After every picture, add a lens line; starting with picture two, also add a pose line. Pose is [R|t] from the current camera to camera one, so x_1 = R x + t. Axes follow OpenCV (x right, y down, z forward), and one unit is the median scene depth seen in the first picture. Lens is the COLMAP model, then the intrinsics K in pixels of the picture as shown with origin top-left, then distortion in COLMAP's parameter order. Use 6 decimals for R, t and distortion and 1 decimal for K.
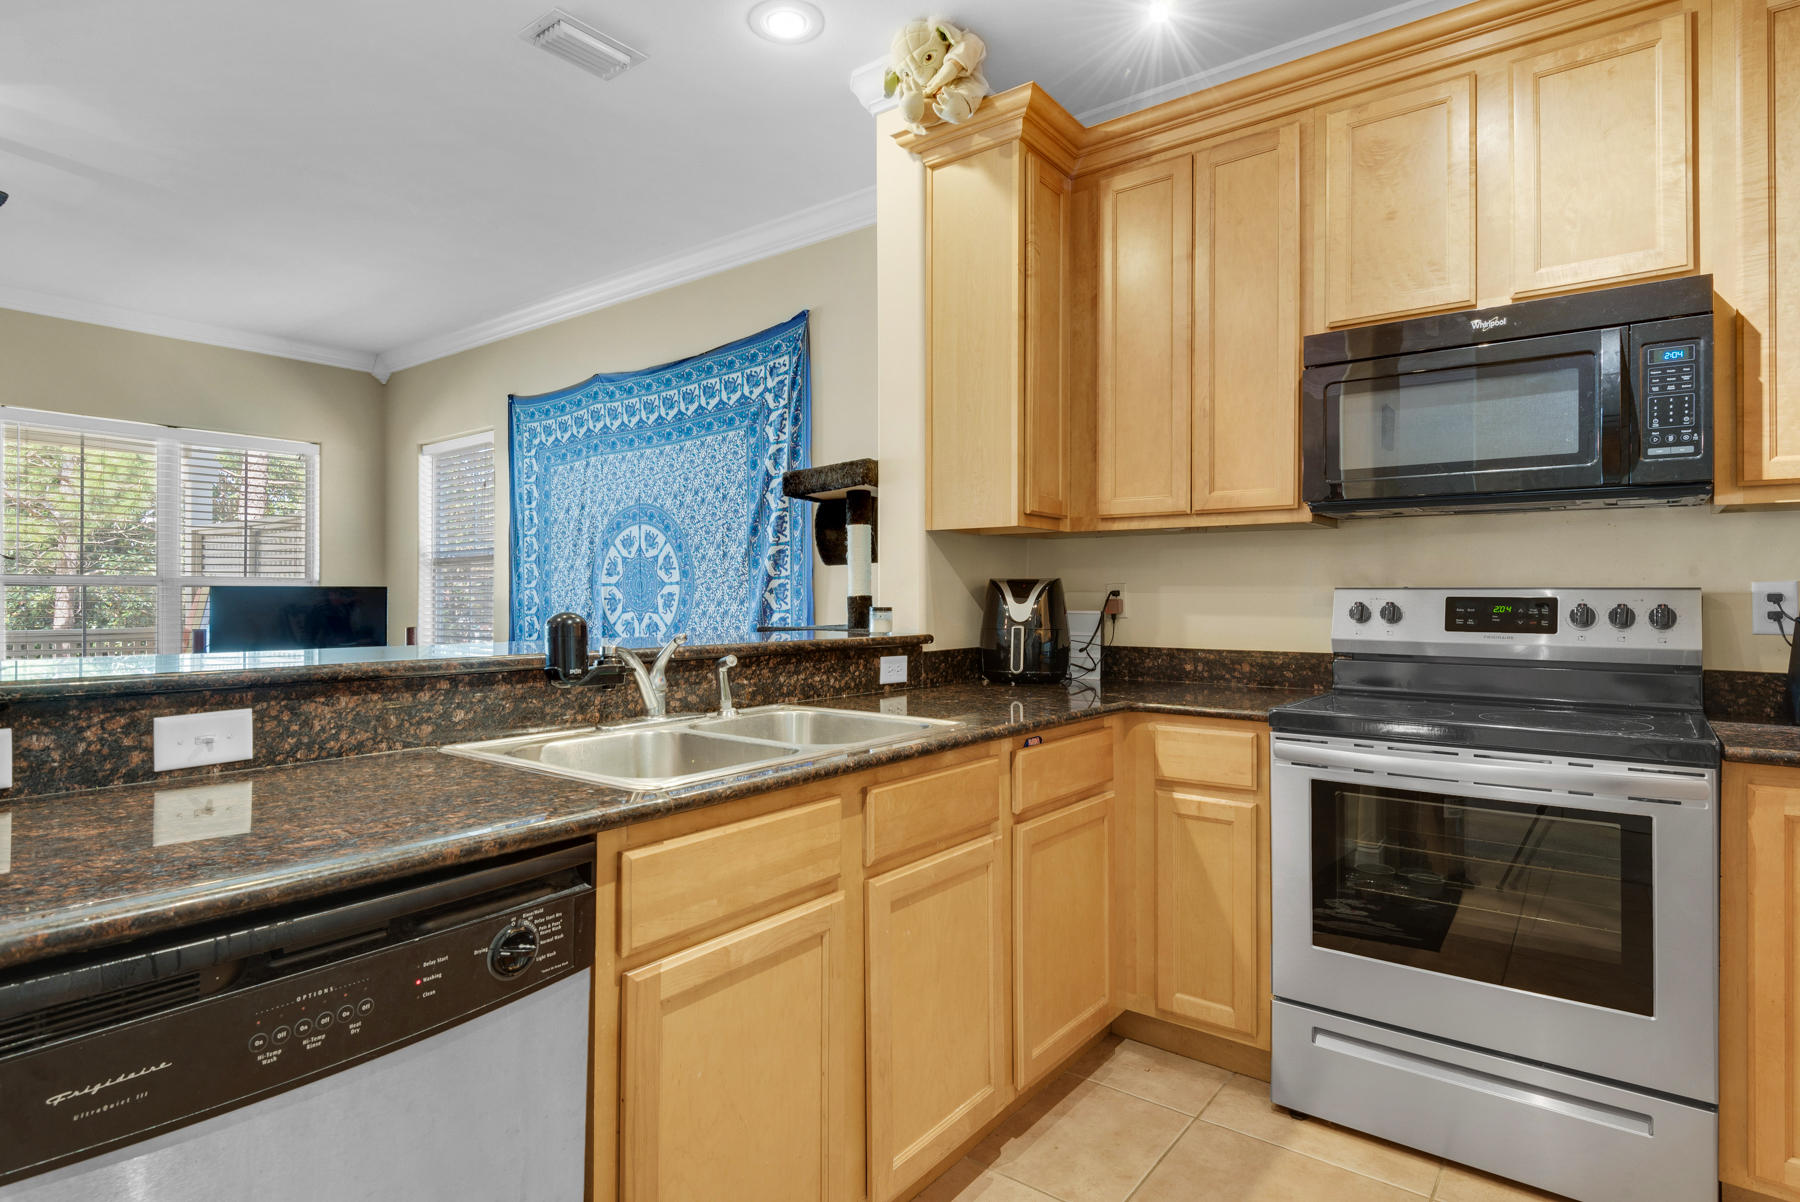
lens RADIAL K [[919.2, 0, 869.3], [0, 919.2, 590.3], [0, 0, 1]] dist [0.017932, -0.014360]
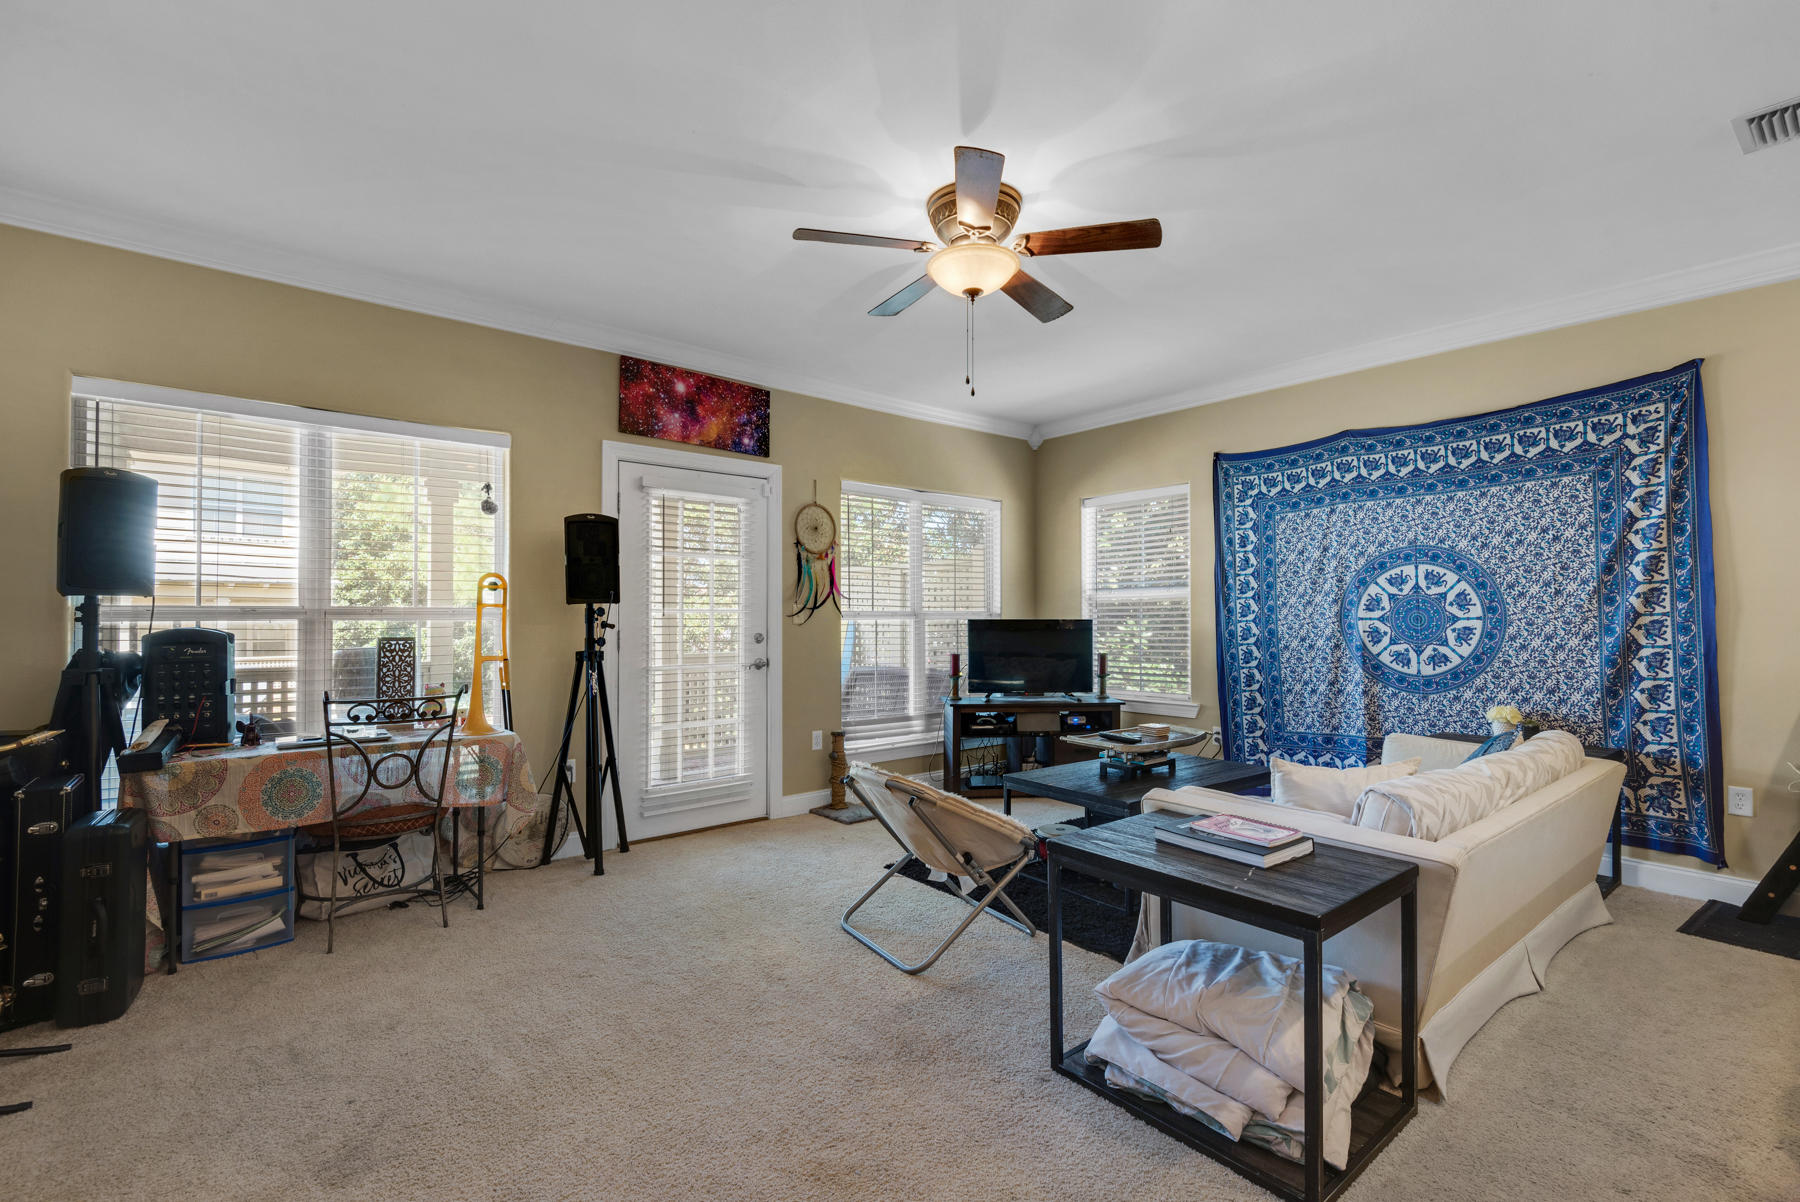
lens RADIAL K [[801.5, 0, 902.7], [0, 801.5, 603.0], [0, 0, 1]] dist [0.019242, -0.013144]
pose [[0.976270, -0.006367, -0.216465, -1.072678], [0.004488, 0.999948, -0.009174, -0.032307], [0.216512, 0.007985, 0.976247, -0.123897]]
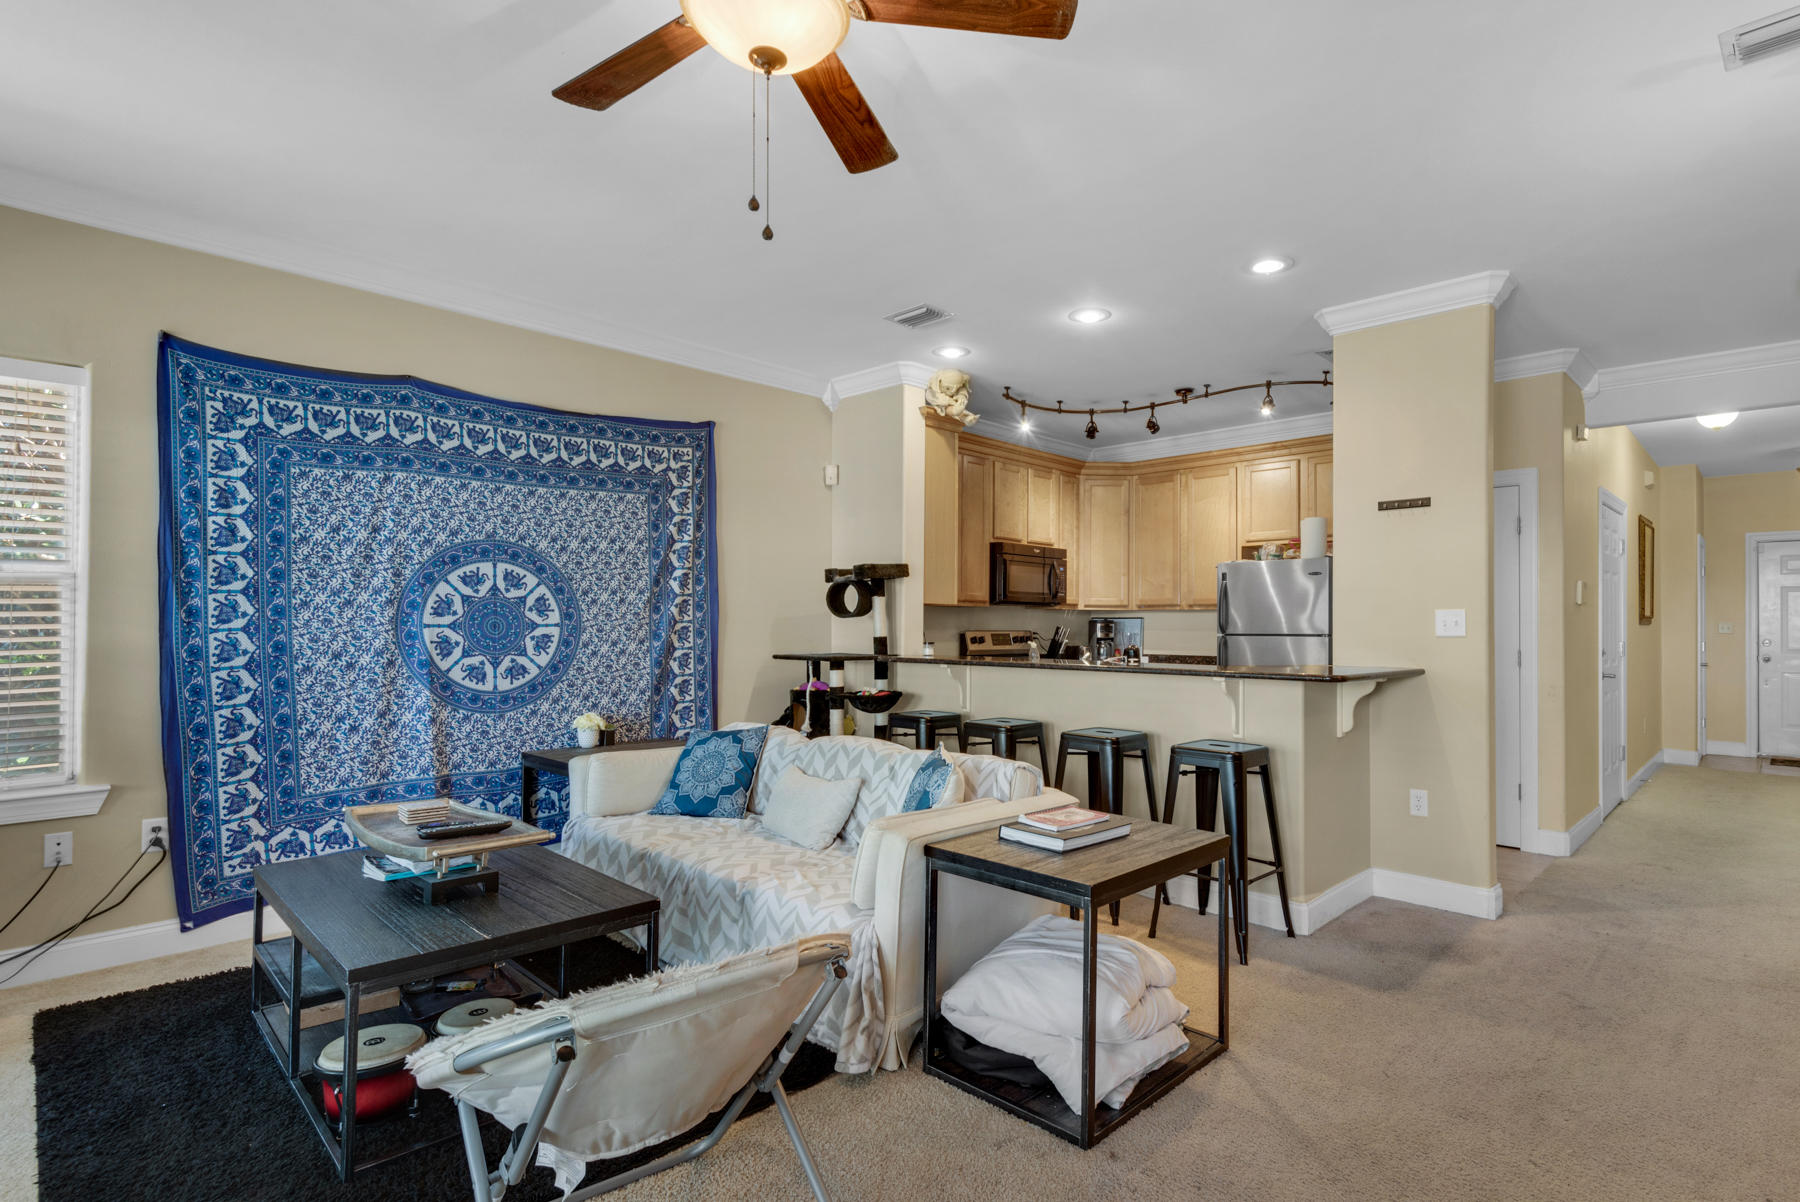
lens RADIAL K [[884.7, 0, 979.7], [0, 884.7, 610.9], [0, 0, 1]] dist [0.021336, -0.012254]
pose [[0.077223, 0.012597, 0.996934, -1.870971], [-0.011044, 0.999870, -0.011779, -0.027569], [-0.996953, -0.010101, 0.077352, 0.728149]]
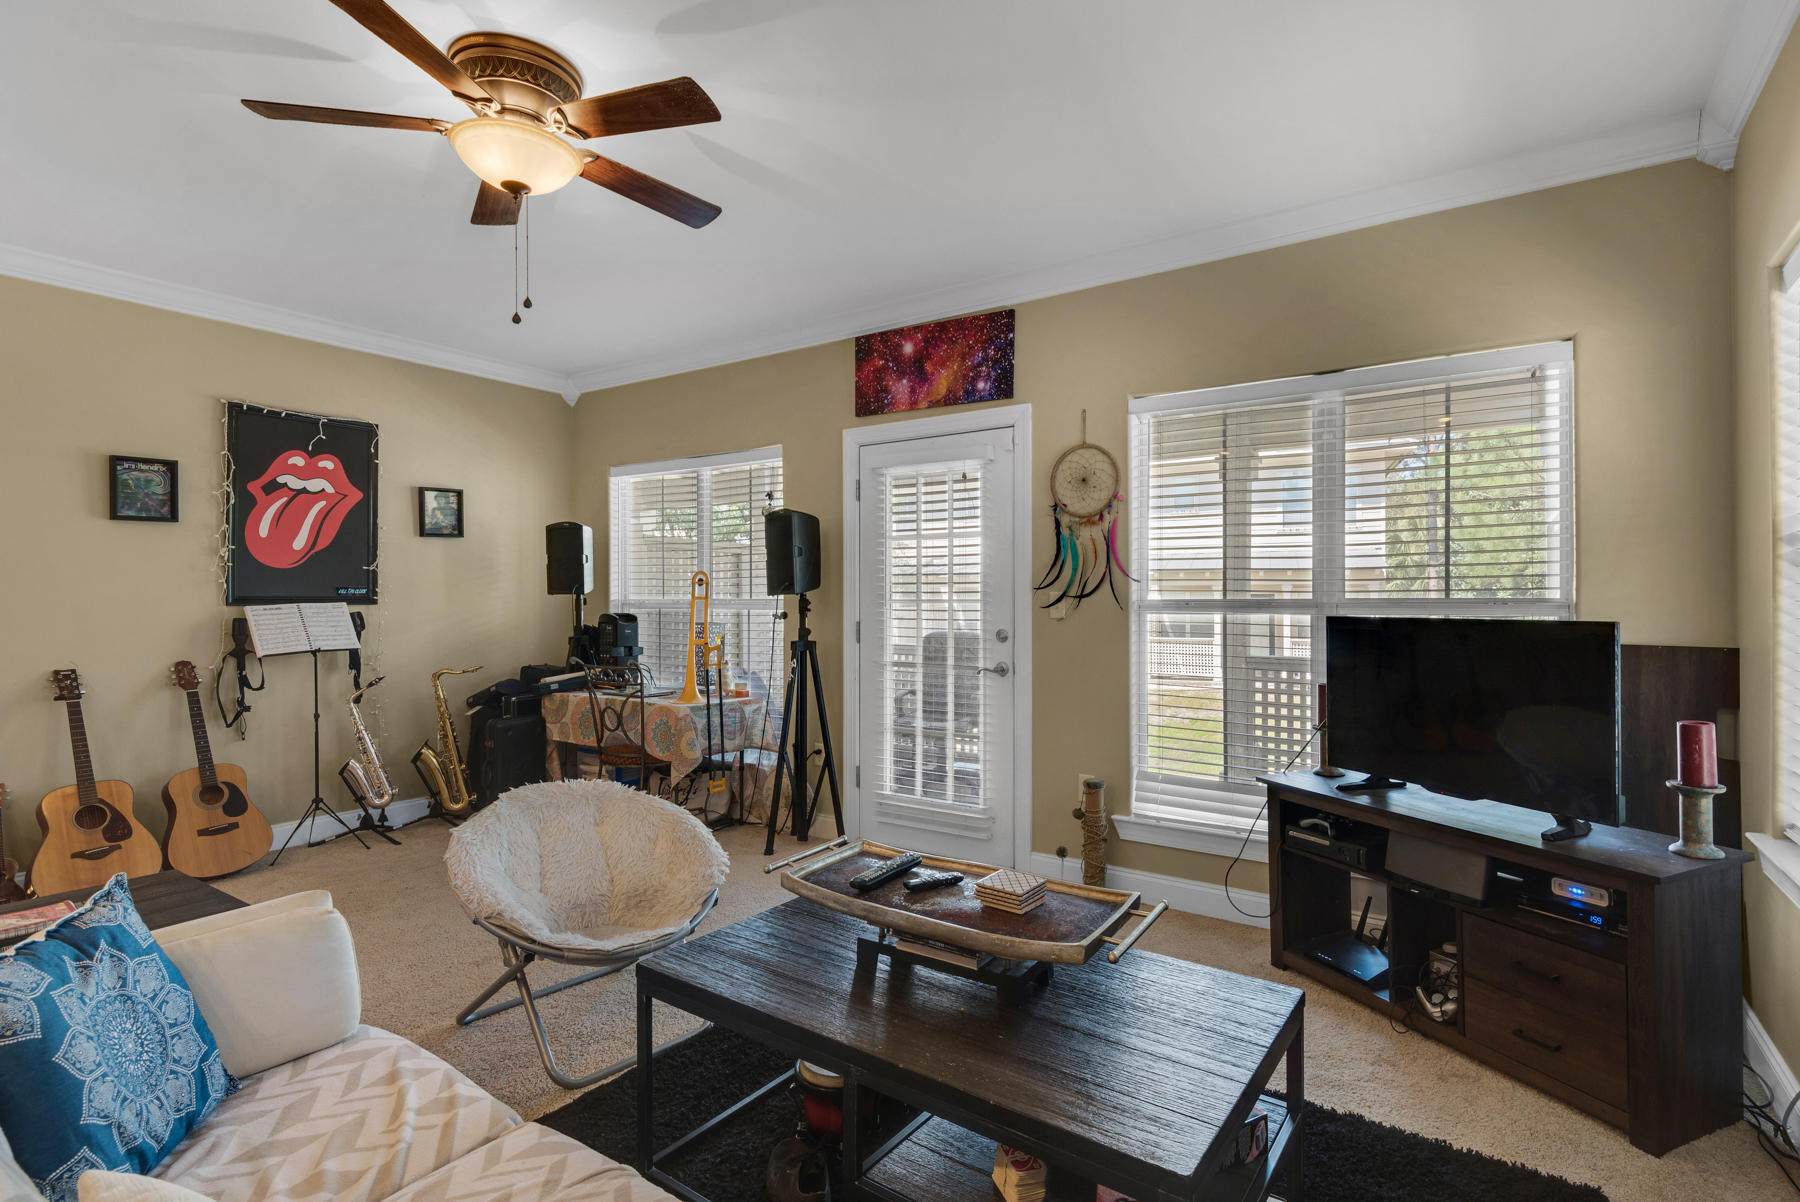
lens RADIAL K [[888.9, 0, 900.2], [0, 888.9, 601.6], [0, 0, 1]] dist [0.017828, -0.000048]
pose [[0.045019, -0.003847, -0.998979, -0.260978], [0.006289, 0.999974, -0.003568, -0.026852], [0.998966, -0.006122, 0.045042, 1.296752]]
